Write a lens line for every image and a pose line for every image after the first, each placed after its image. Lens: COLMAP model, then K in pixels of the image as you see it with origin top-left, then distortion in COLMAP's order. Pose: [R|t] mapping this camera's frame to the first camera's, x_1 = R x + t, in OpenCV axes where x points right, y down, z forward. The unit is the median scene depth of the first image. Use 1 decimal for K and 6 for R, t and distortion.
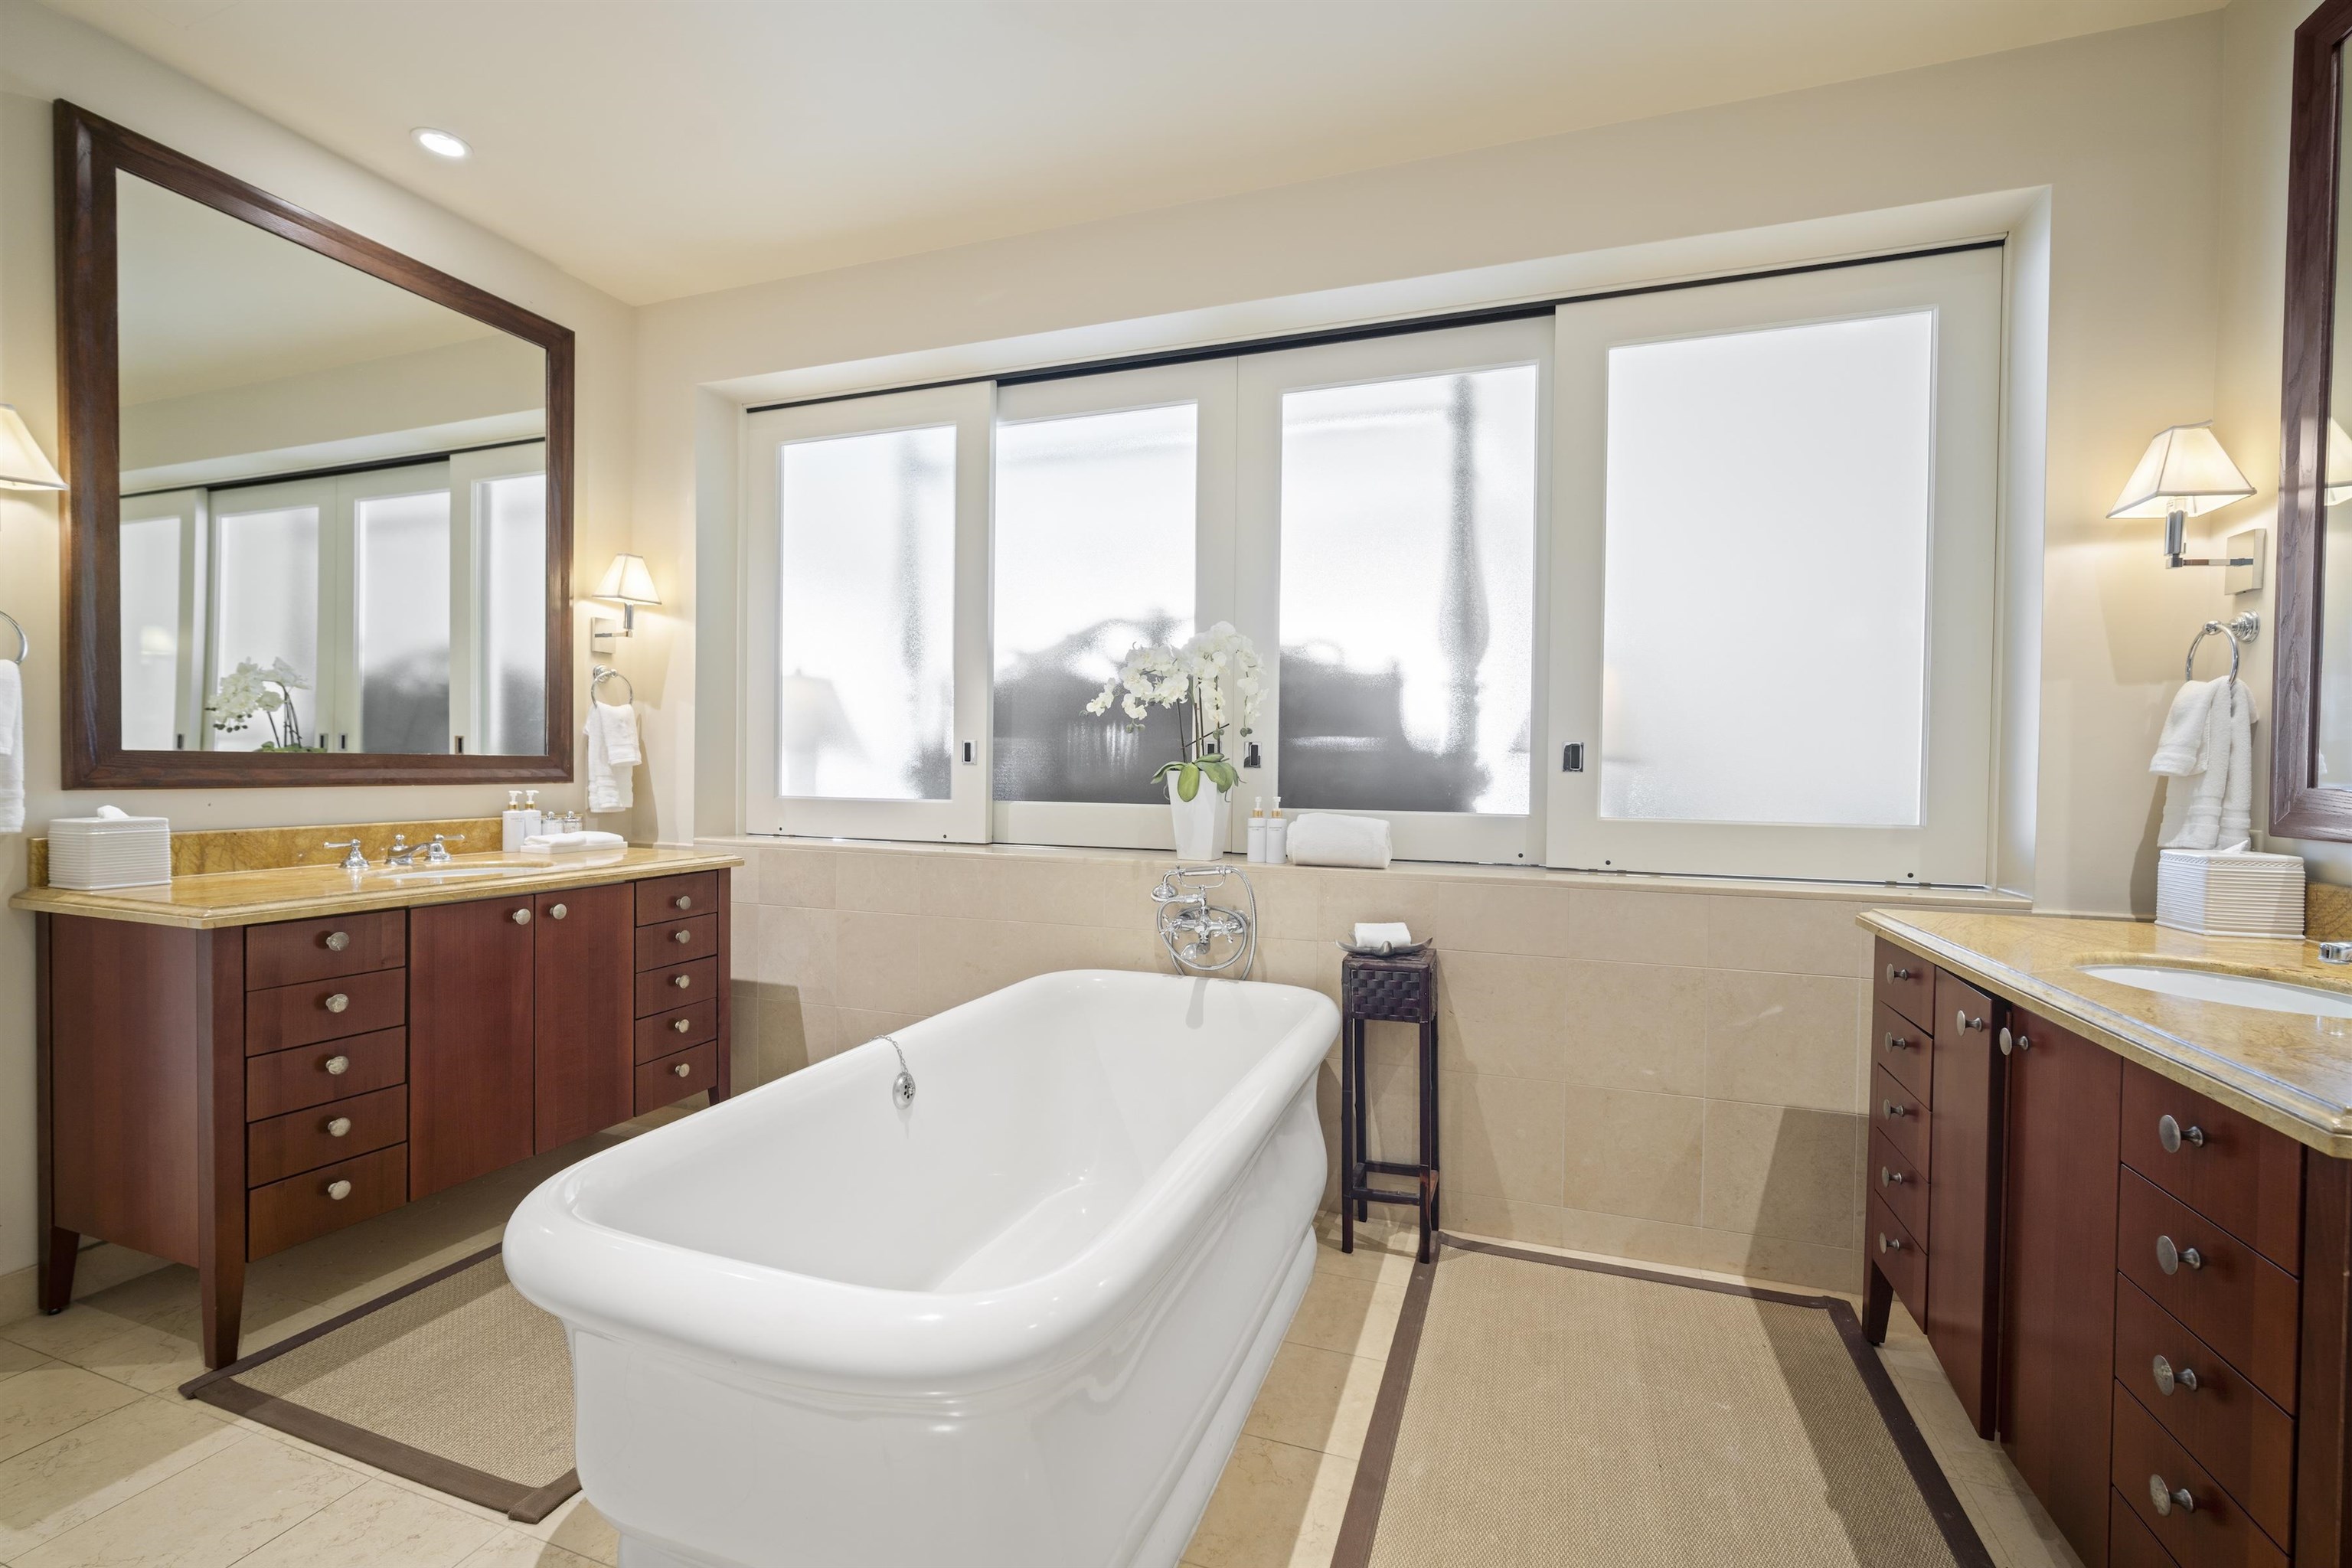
lens RADIAL K [[1021.6, 0, 1173.6], [0, 1021.6, 776.1], [0, 0, 1]] dist [-0.000606, -0.000139]
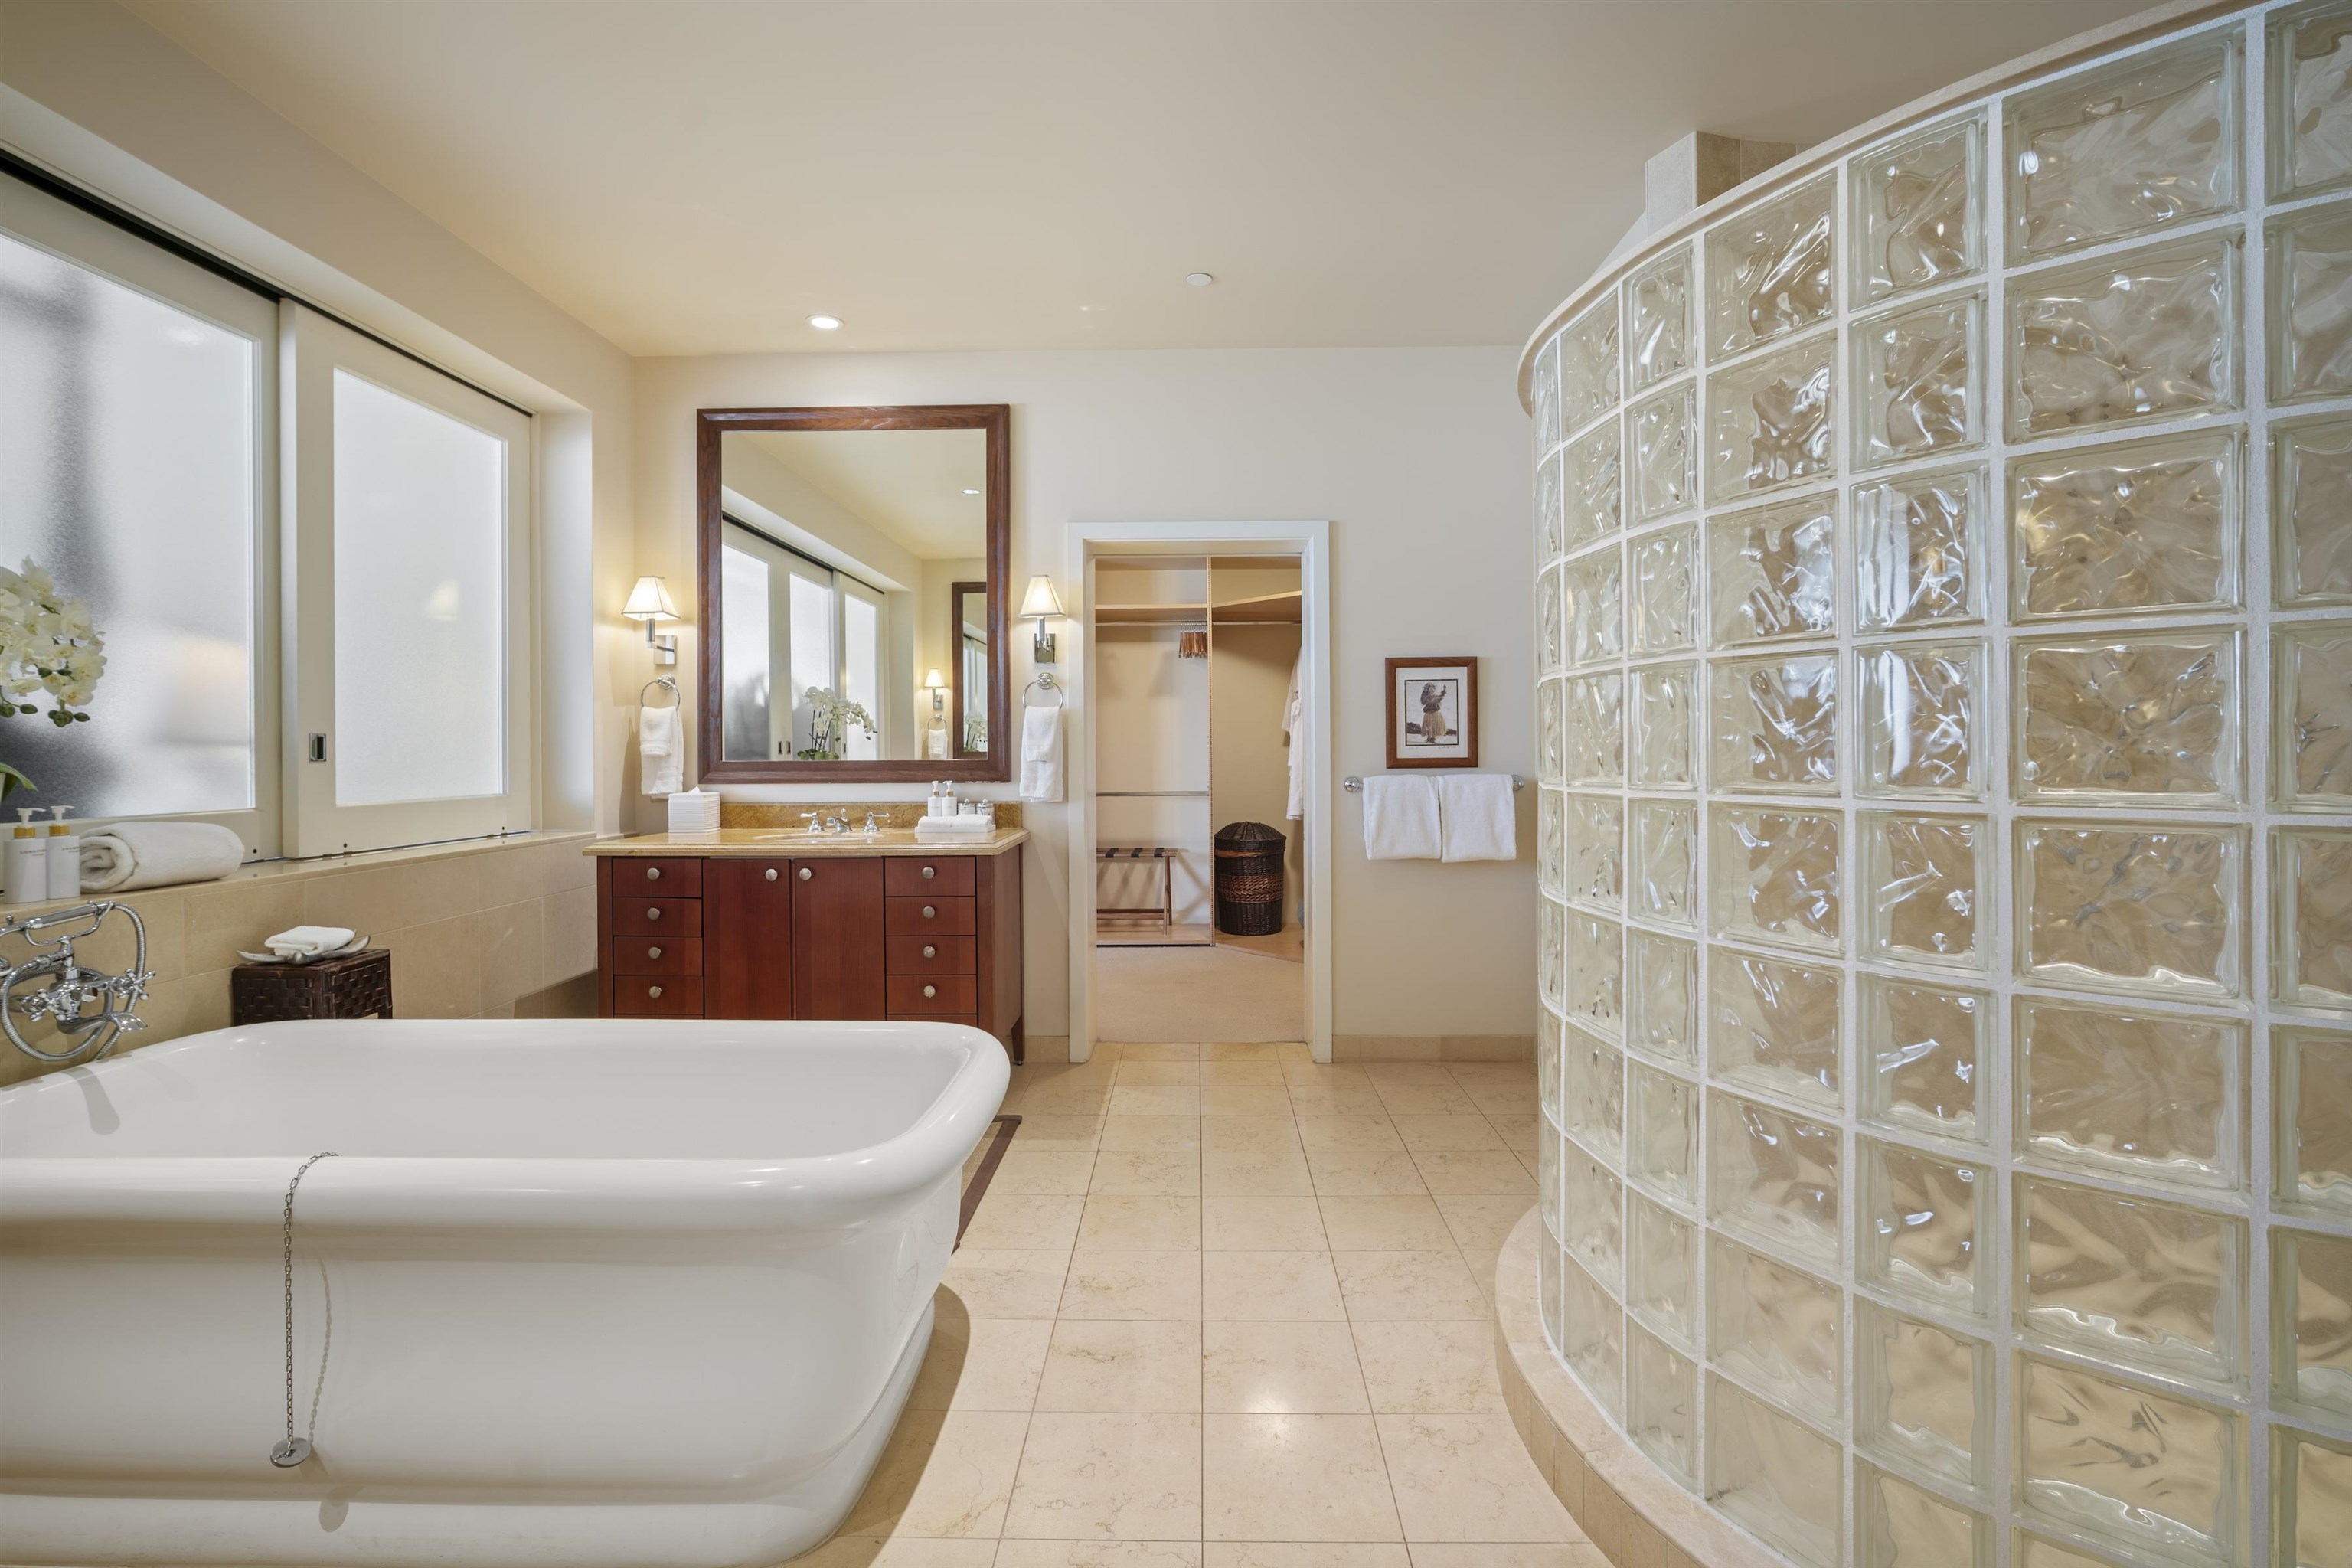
lens RADIAL K [[1021.6, 0, 1173.6], [0, 1021.6, 776.1], [0, 0, 1]] dist [-0.000606, -0.000139]
pose [[-0.333540, -0.031743, 0.942202, -0.952084], [0.013388, 0.999173, 0.038401, -0.019607], [-0.942641, 0.025422, -0.332839, 0.581304]]
